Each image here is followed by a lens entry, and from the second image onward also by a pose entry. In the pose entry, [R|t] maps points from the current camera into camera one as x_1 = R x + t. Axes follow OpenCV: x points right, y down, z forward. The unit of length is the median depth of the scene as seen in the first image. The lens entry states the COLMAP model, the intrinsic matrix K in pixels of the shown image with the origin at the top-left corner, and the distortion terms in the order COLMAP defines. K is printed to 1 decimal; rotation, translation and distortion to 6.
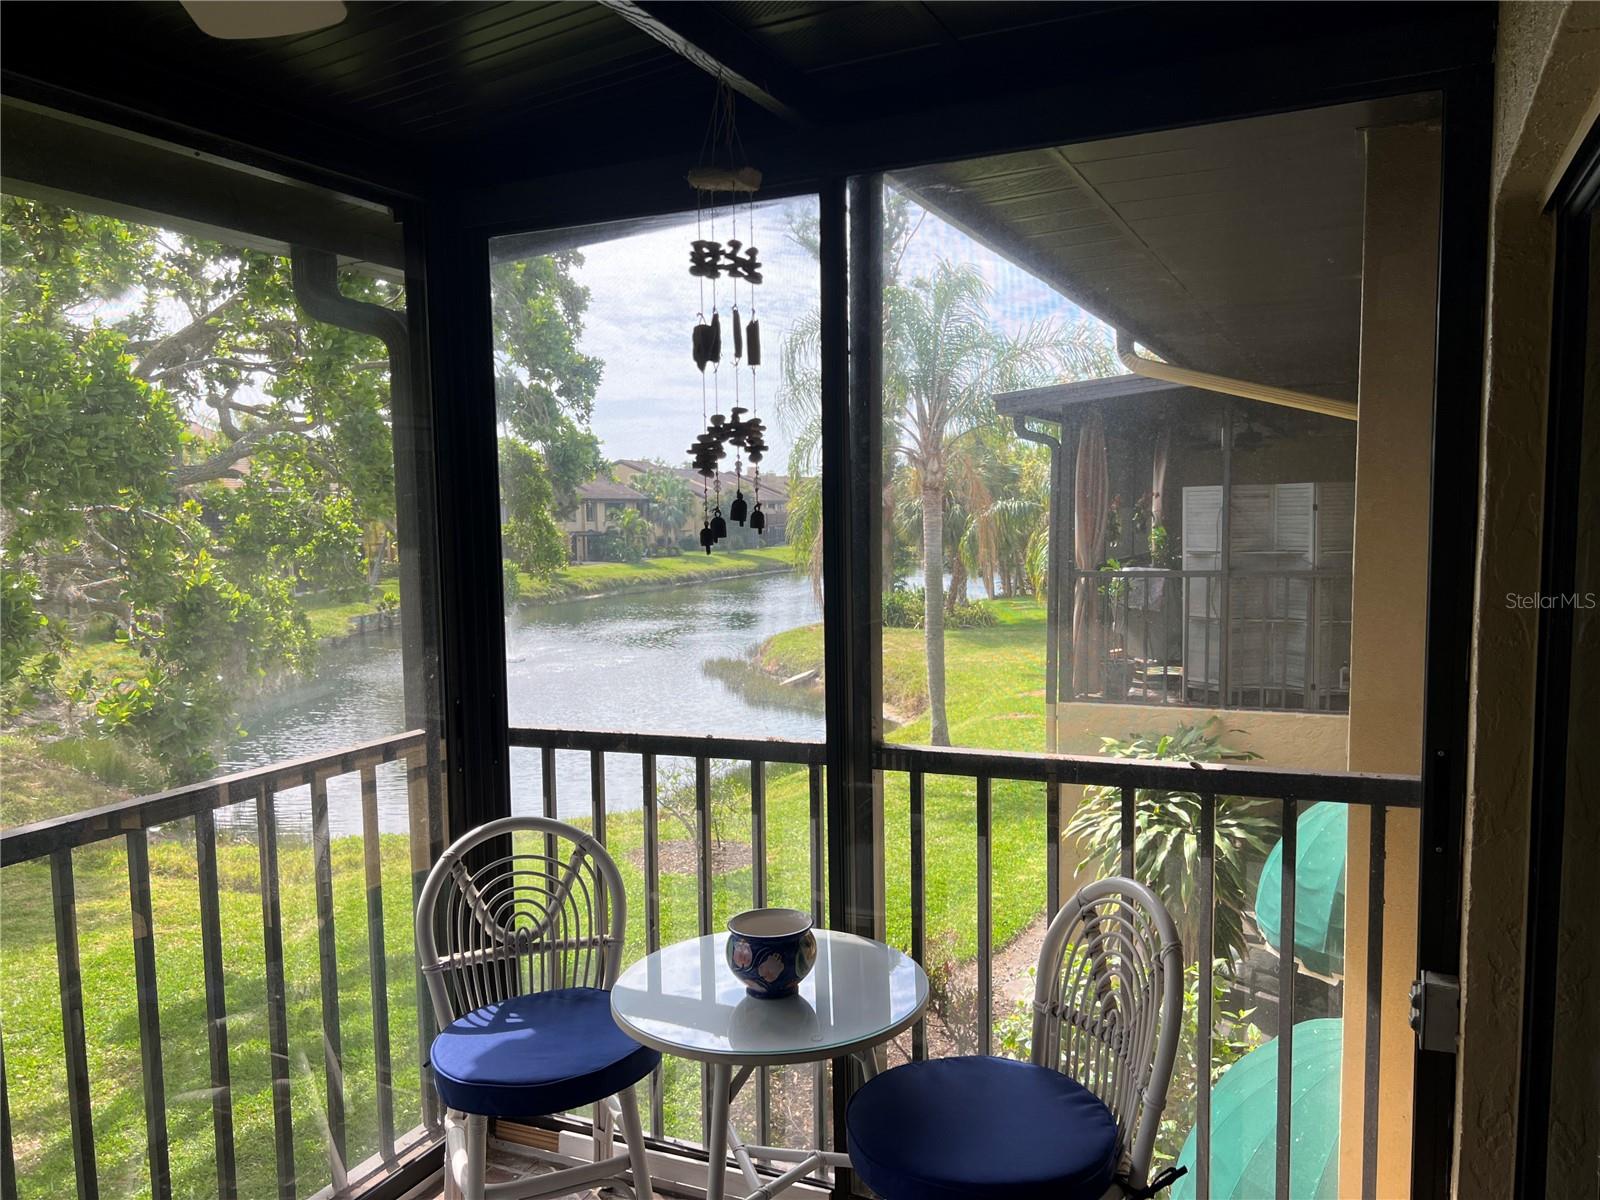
lens RADIAL K [[1184.8, 0, 795.3], [0, 1184.8, 614.8], [0, 0, 1]] dist [0.078704, -0.097790]
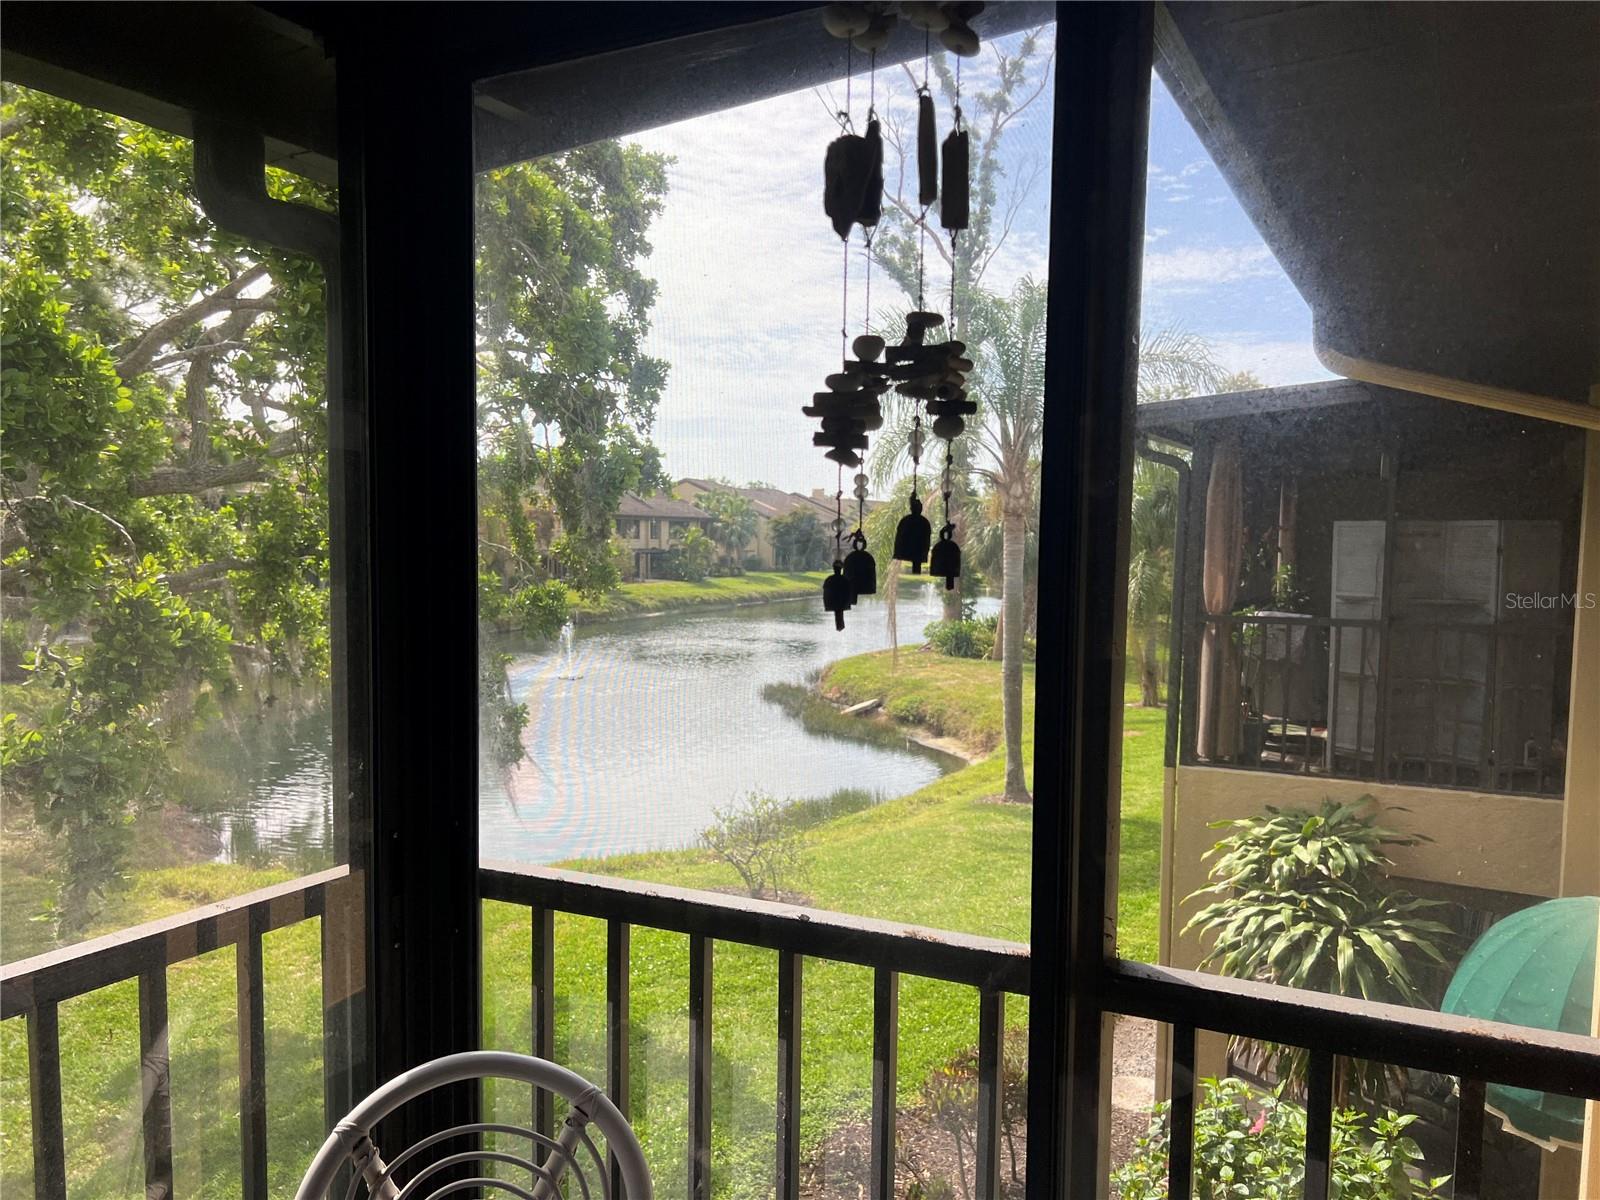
lens RADIAL K [[1194.8, 0, 797.2], [0, 1194.8, 620.2], [0, 0, 1]] dist [0.088551, -0.142262]
pose [[0.998225, 0.032948, -0.049603, -0.015214], [-0.033679, 0.999335, -0.013983, -0.010787], [0.049109, 0.015629, 0.998671, 0.119018]]
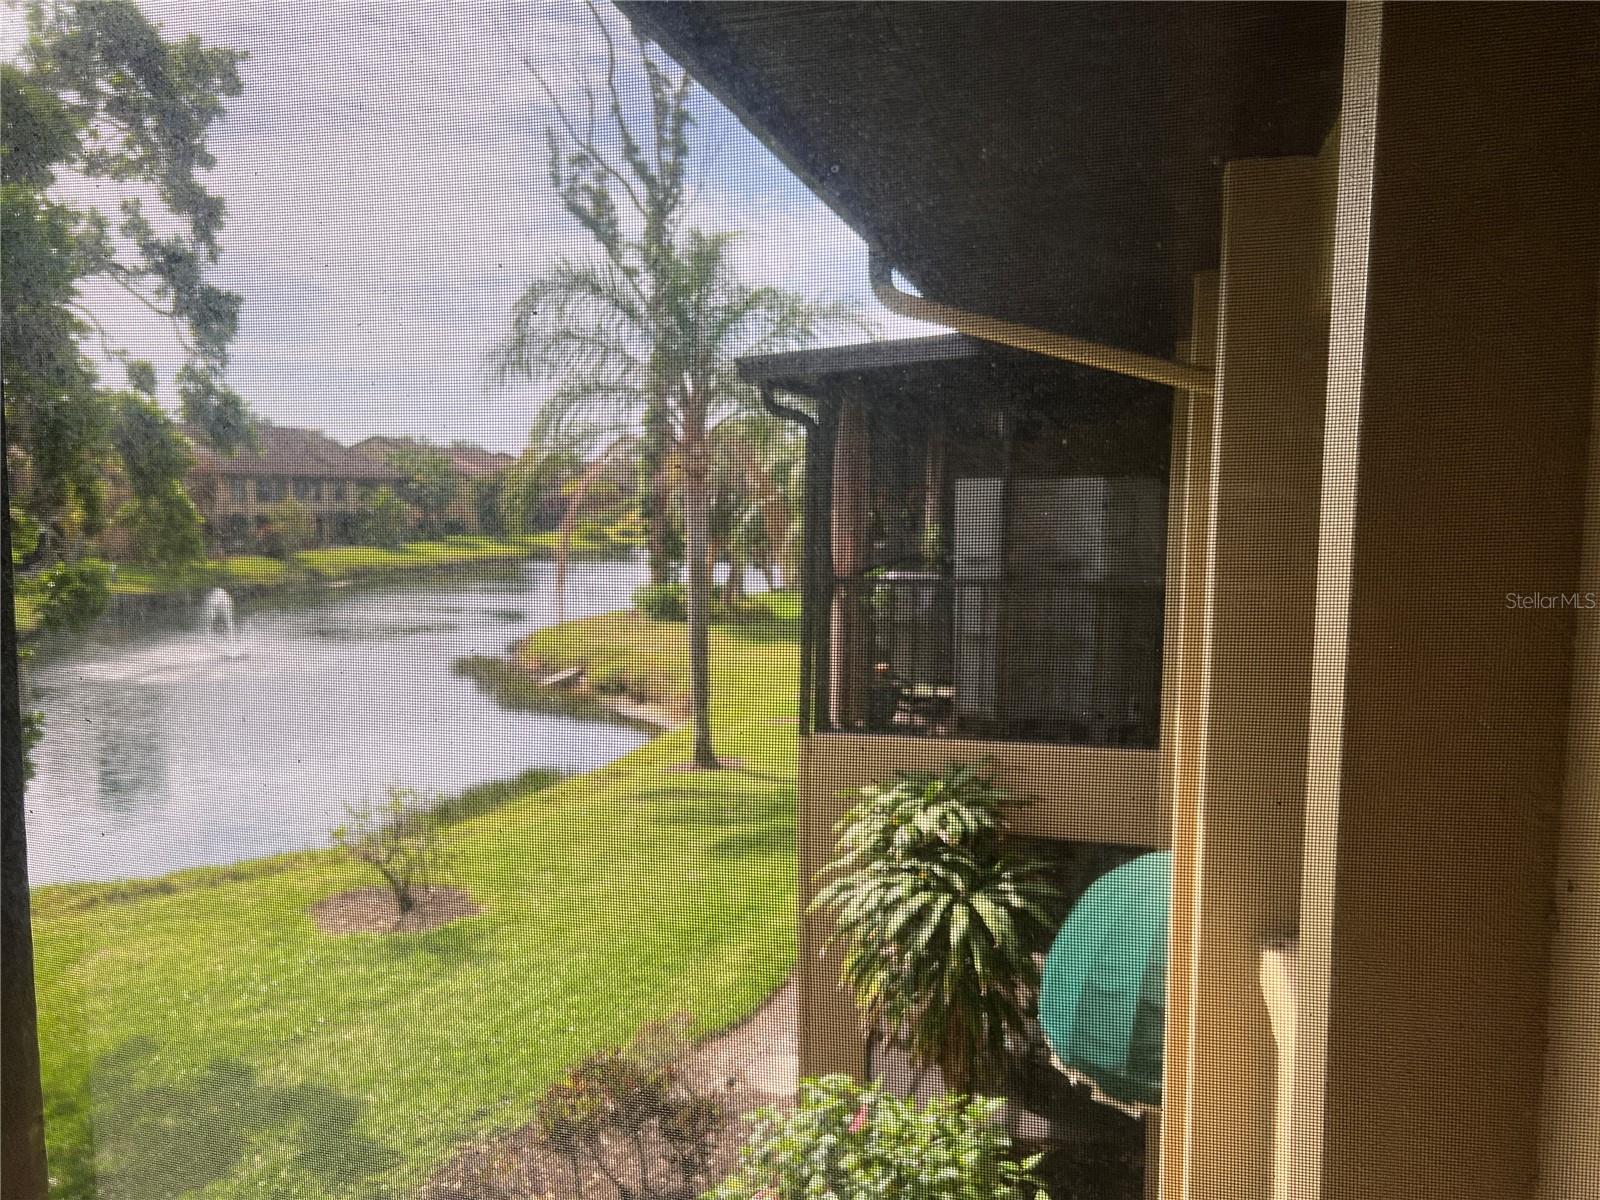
lens RADIAL K [[1217.2, 0, 792.9], [0, 1217.2, 604.5], [0, 0, 1]] dist [0.100543, -0.204479]
pose [[0.983820, 0.008640, 0.178954, 0.059411], [-0.008469, 0.999963, -0.001722, -0.016209], [-0.178962, 0.000179, 0.983856, 0.177766]]
